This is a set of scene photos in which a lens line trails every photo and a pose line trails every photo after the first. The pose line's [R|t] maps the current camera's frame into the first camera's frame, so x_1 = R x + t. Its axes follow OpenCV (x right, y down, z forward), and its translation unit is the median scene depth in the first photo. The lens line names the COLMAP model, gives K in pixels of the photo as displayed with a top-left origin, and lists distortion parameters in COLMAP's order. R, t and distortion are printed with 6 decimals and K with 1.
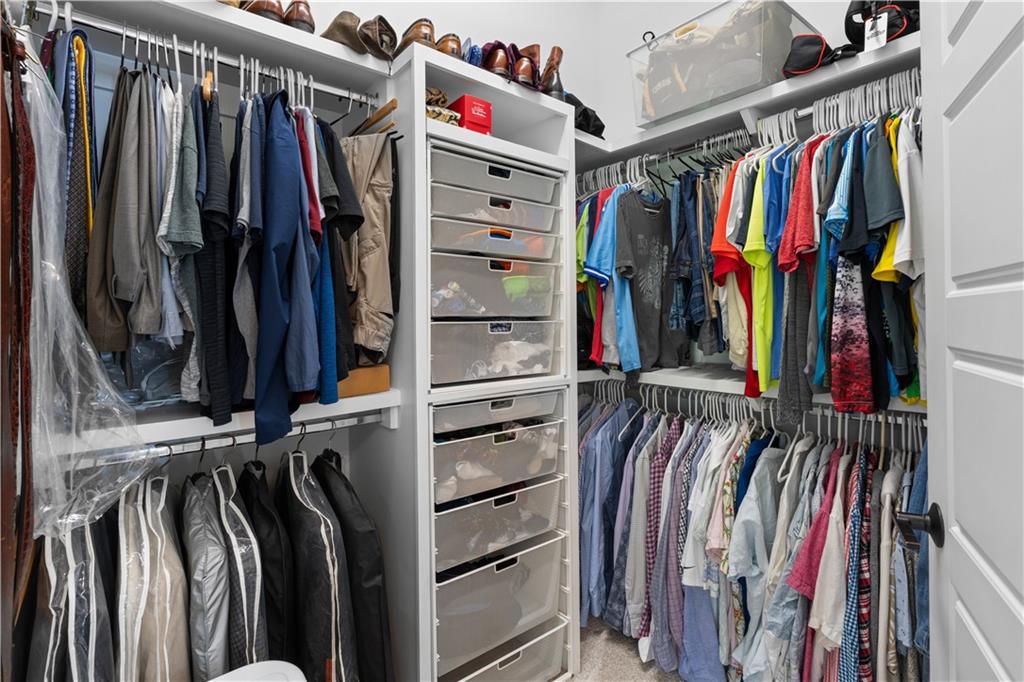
lens RADIAL K [[474.5, 0, 508.4], [0, 474.5, 319.3], [0, 0, 1]] dist [-0.003834, -0.000232]
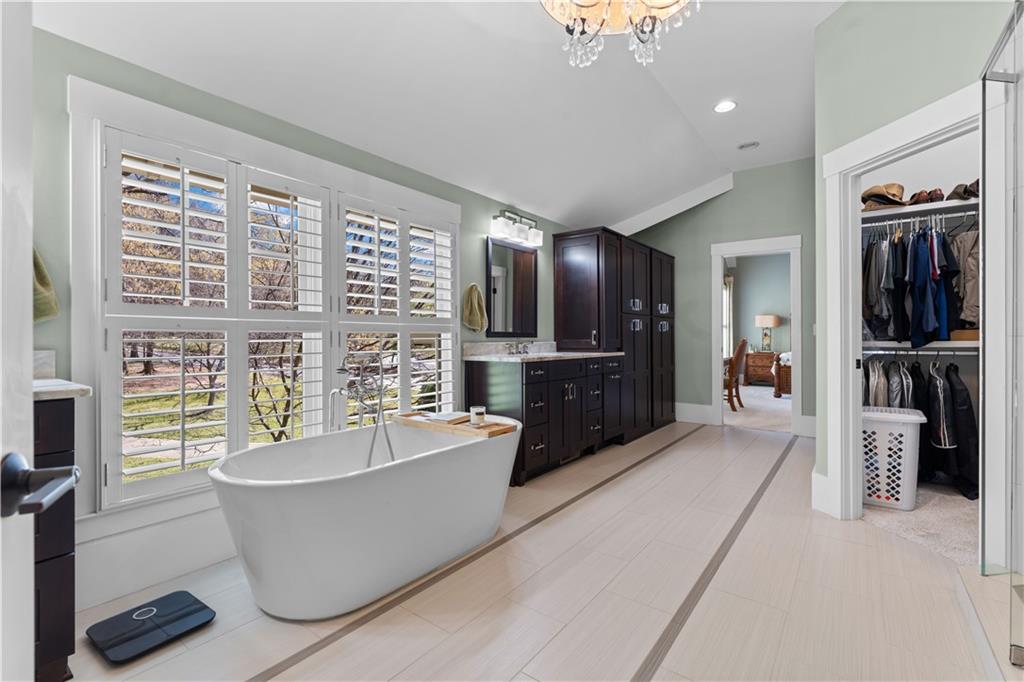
lens RADIAL K [[477.9, 0, 512.0], [0, 477.9, 341.0], [0, 0, 1]] dist [-0.003184, 0.000108]
pose [[0.278392, 0.010548, -0.960409, 1.706575], [-0.004681, 0.999943, 0.009625, 0.184218], [0.960456, 0.001816, 0.278426, -2.346793]]
